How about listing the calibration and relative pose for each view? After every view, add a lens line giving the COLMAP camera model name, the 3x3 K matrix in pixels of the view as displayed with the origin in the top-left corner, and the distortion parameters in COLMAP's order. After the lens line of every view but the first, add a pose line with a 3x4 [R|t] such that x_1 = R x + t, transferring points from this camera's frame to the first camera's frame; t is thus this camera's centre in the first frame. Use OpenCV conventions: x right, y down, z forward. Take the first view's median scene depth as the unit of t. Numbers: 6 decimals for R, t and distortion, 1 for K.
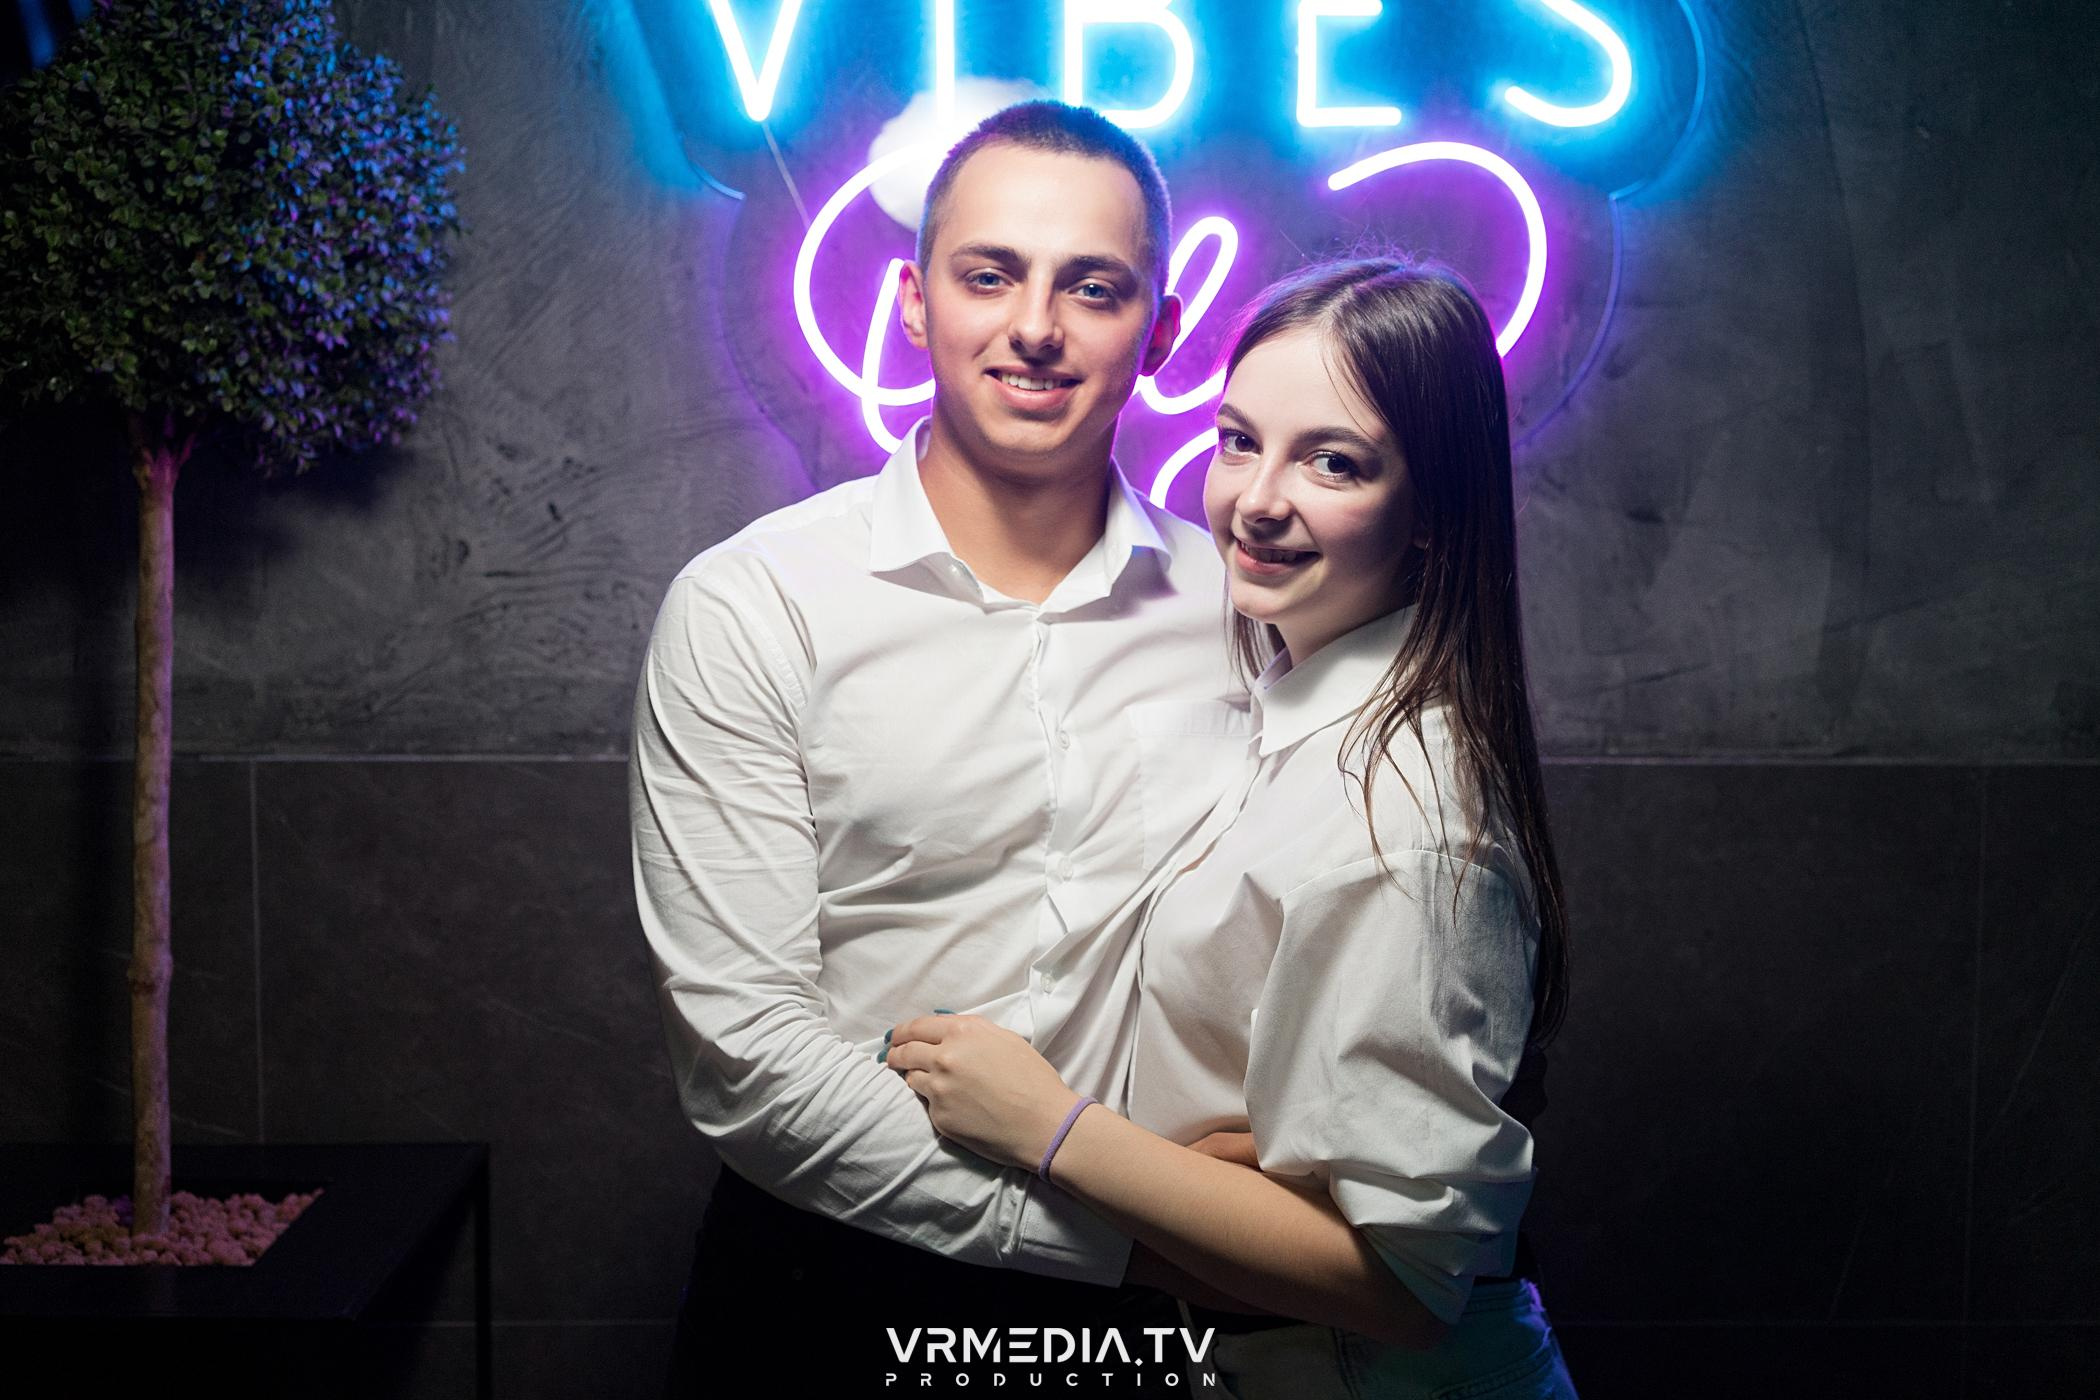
lens RADIAL K [[2142.3, 0, 1050.0], [0, 2142.3, 700.0], [0, 0, 1]] dist [0.078809, -0.202741]
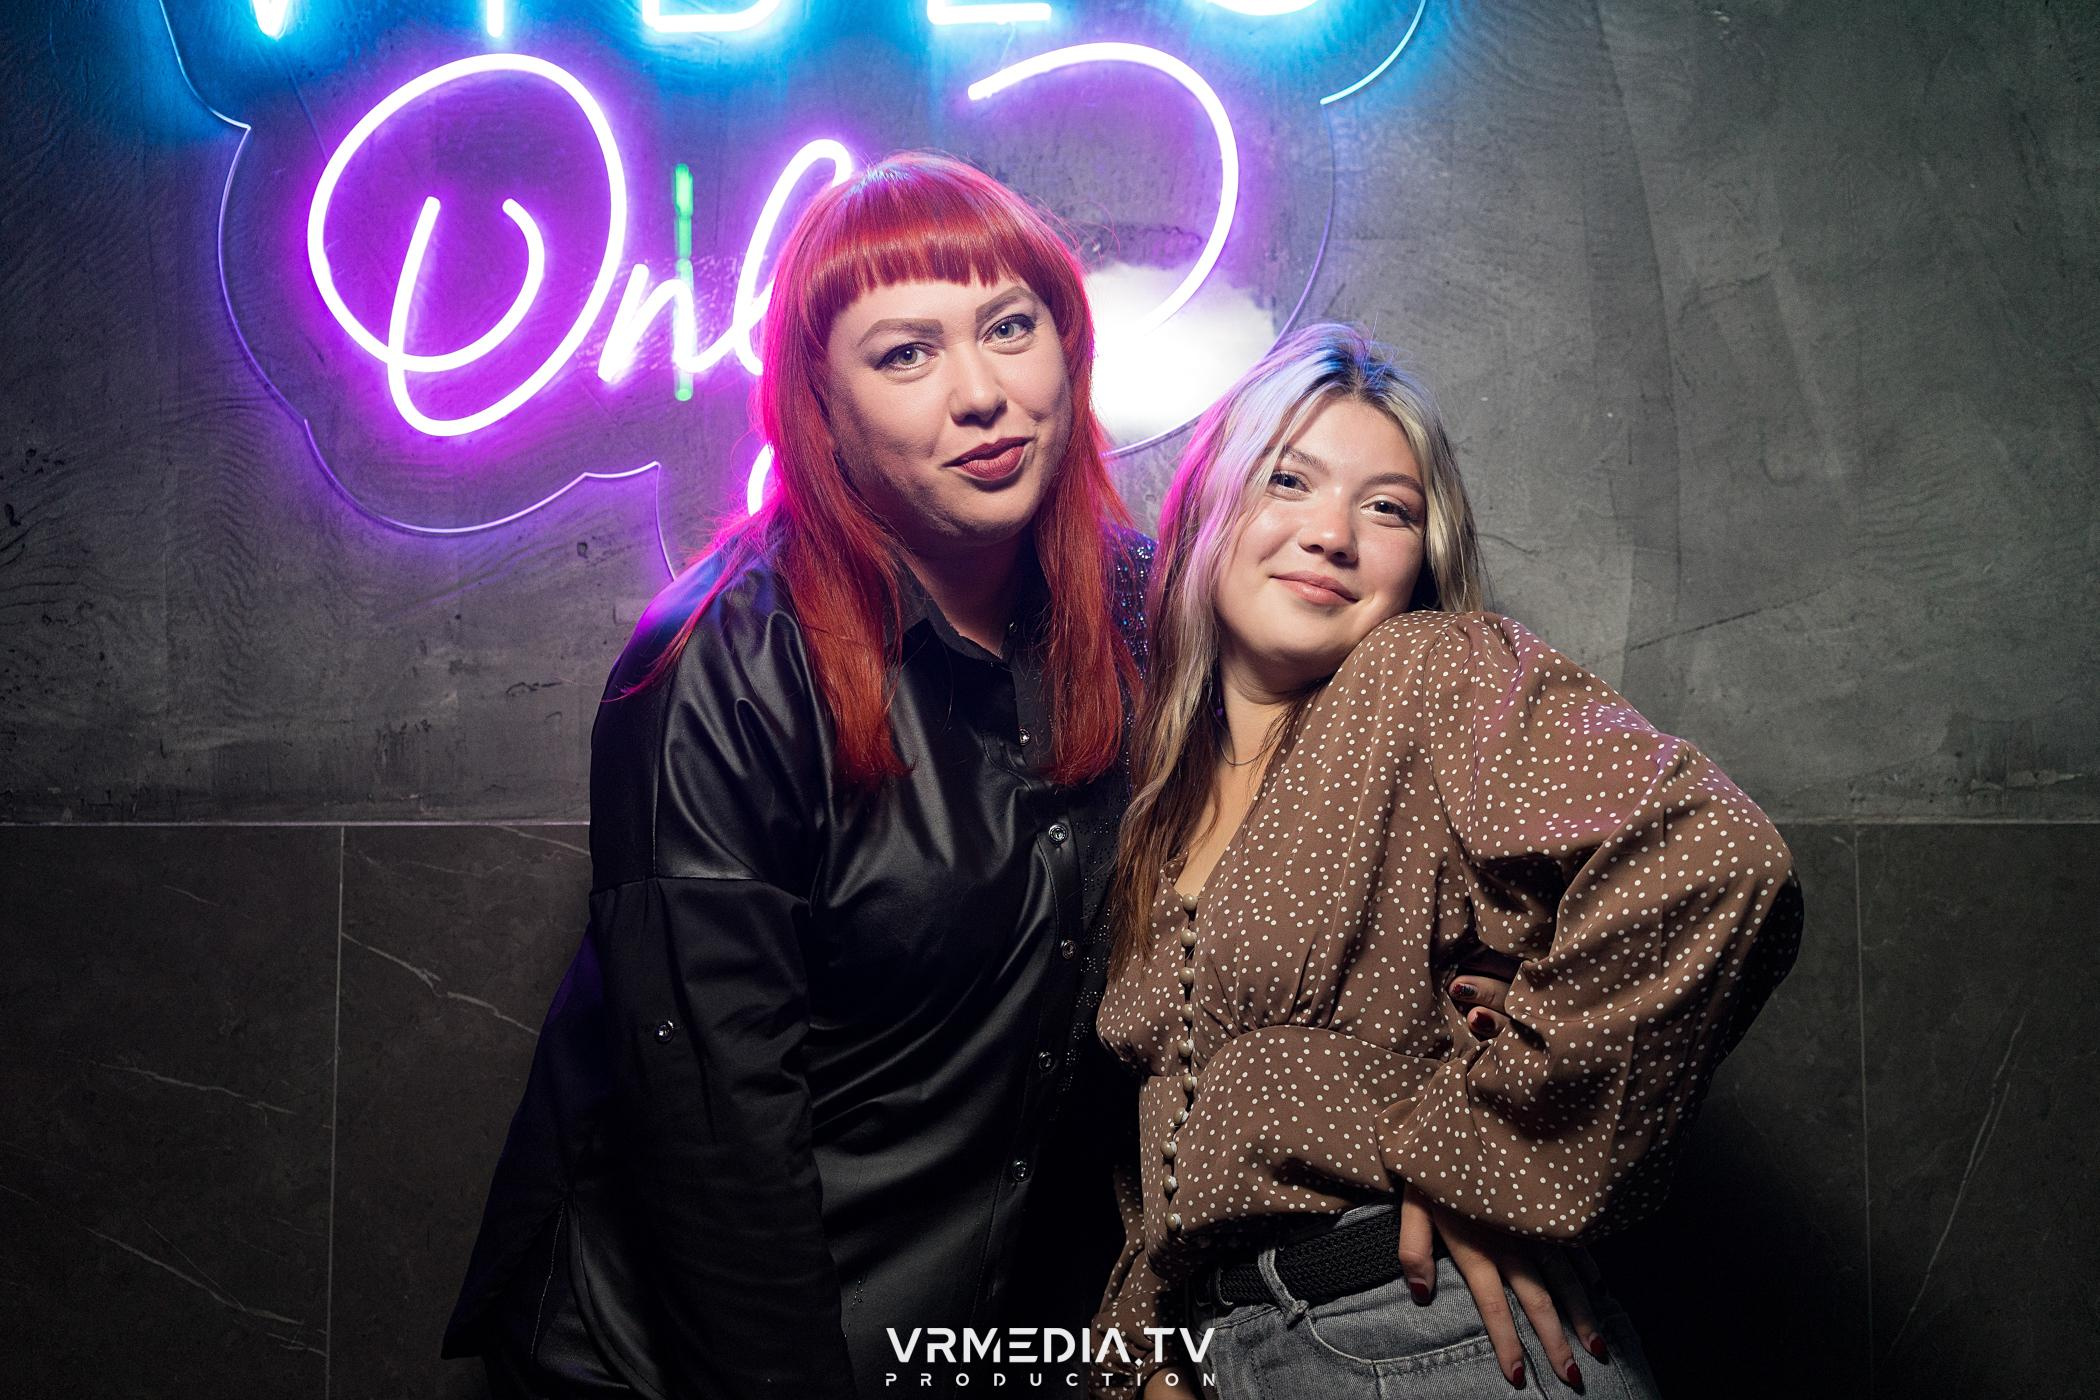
lens RADIAL K [[2103.6, 0, 1050.0], [0, 2103.6, 700.0], [0, 0, 1]] dist [0.080840, -0.215746]
pose [[0.997925, -0.007923, -0.063894, 0.206809], [-0.002147, 0.987754, -0.156004, 0.103609], [0.064347, 0.155818, 0.985688, 0.260848]]
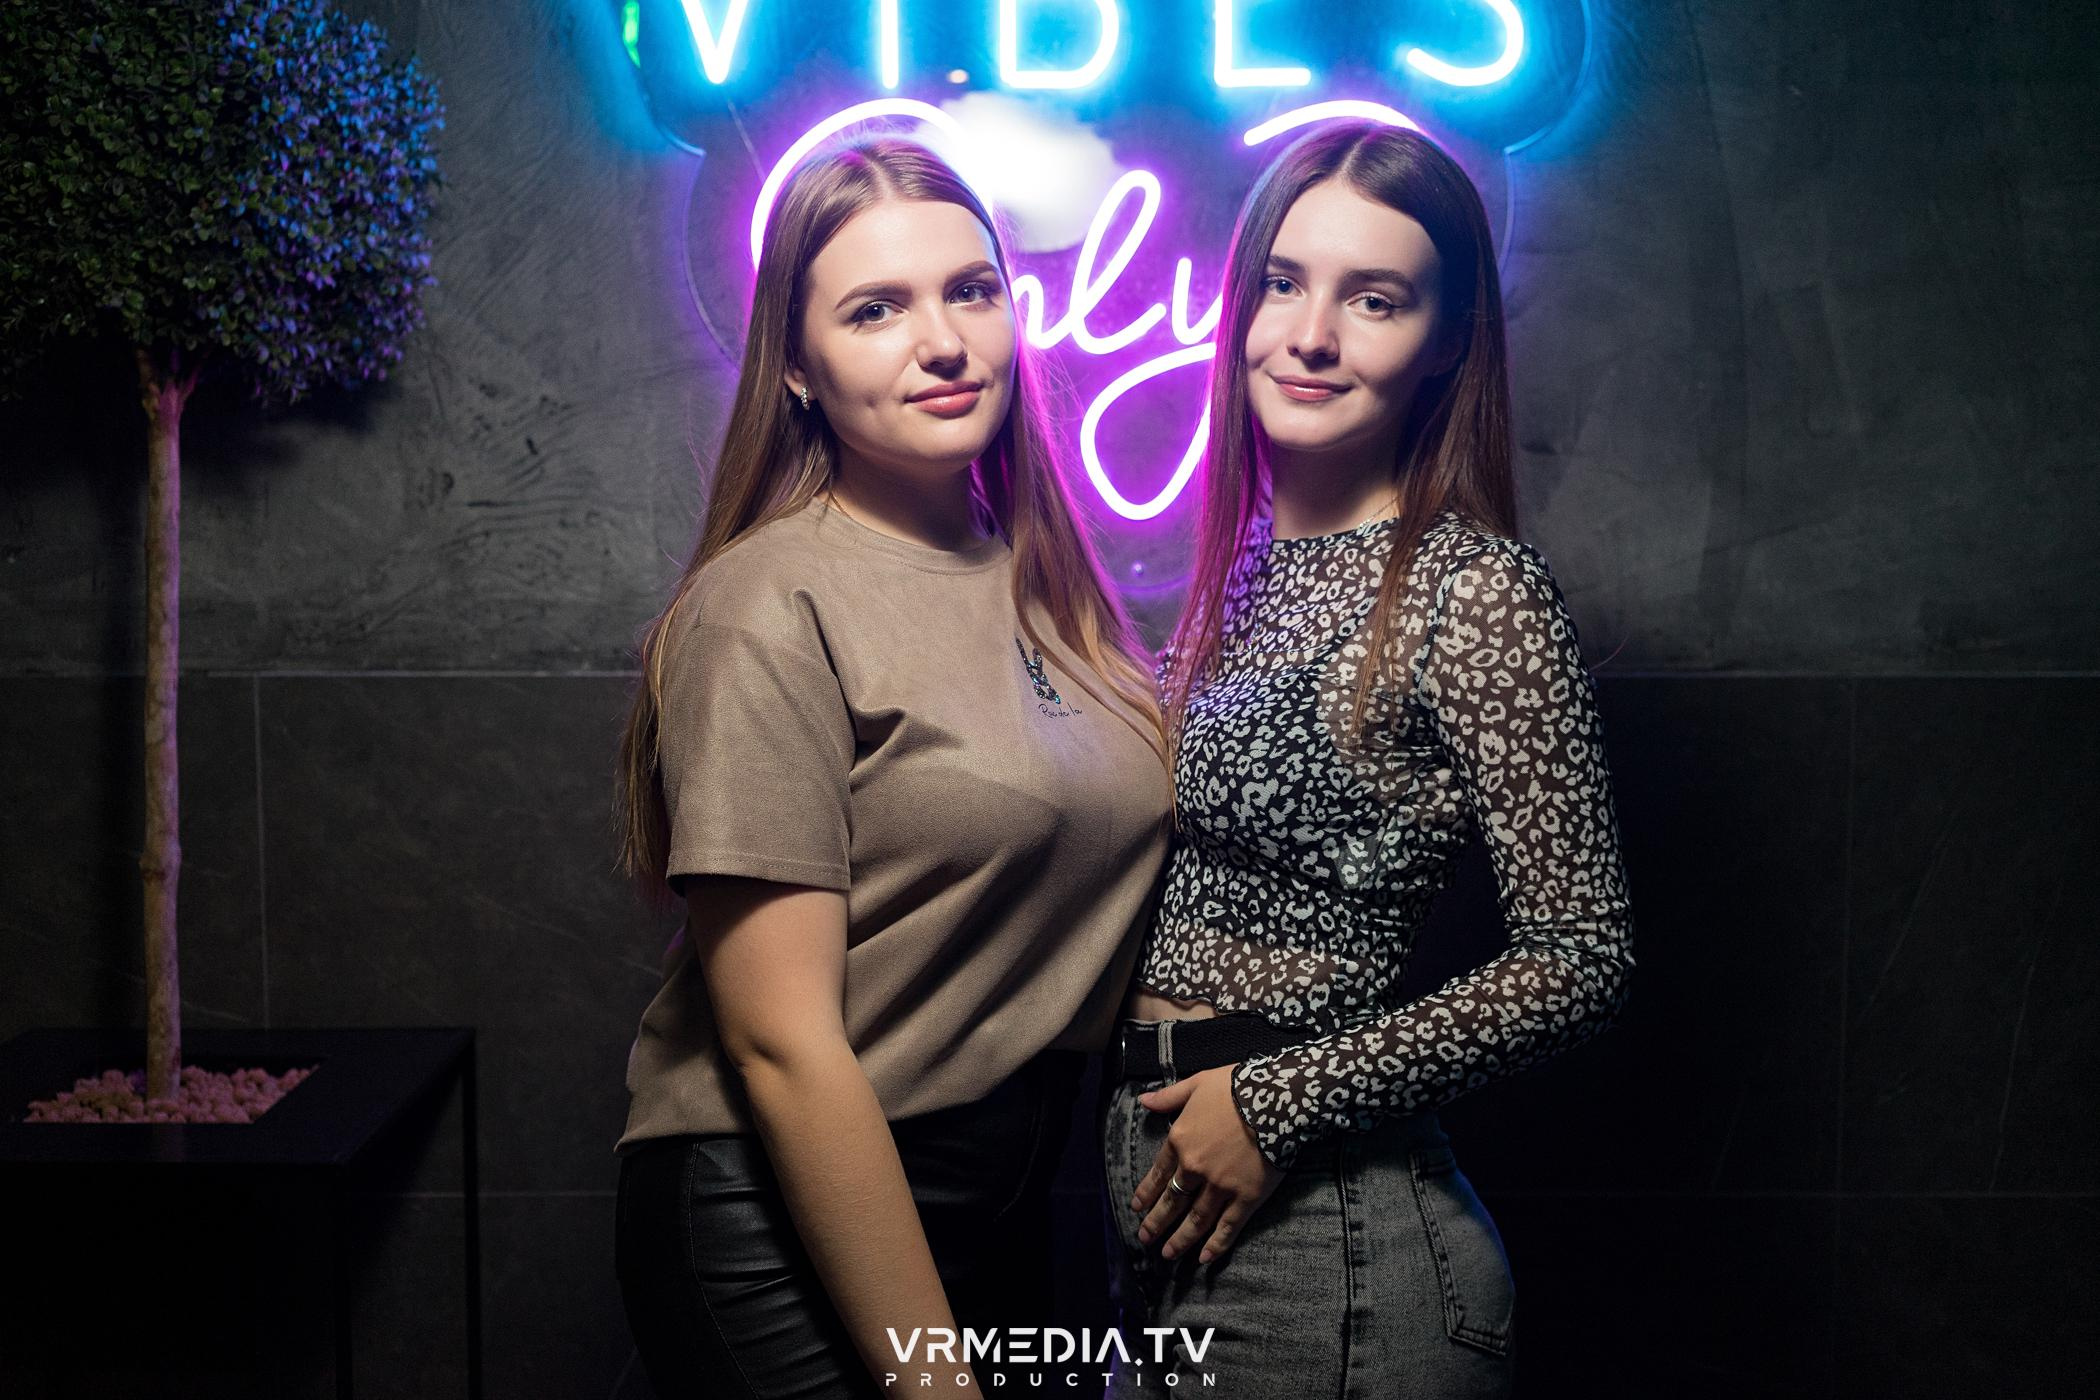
lens RADIAL K [[2103.6, 0, 1050.0], [0, 2103.6, 700.0], [0, 0, 1]] dist [0.080840, -0.215746]
pose [[0.999973, -0.002029, -0.007127, 0.038485], [0.002085, 0.999967, 0.007888, 0.032953], [0.007111, -0.007903, 0.999943, -0.065522]]
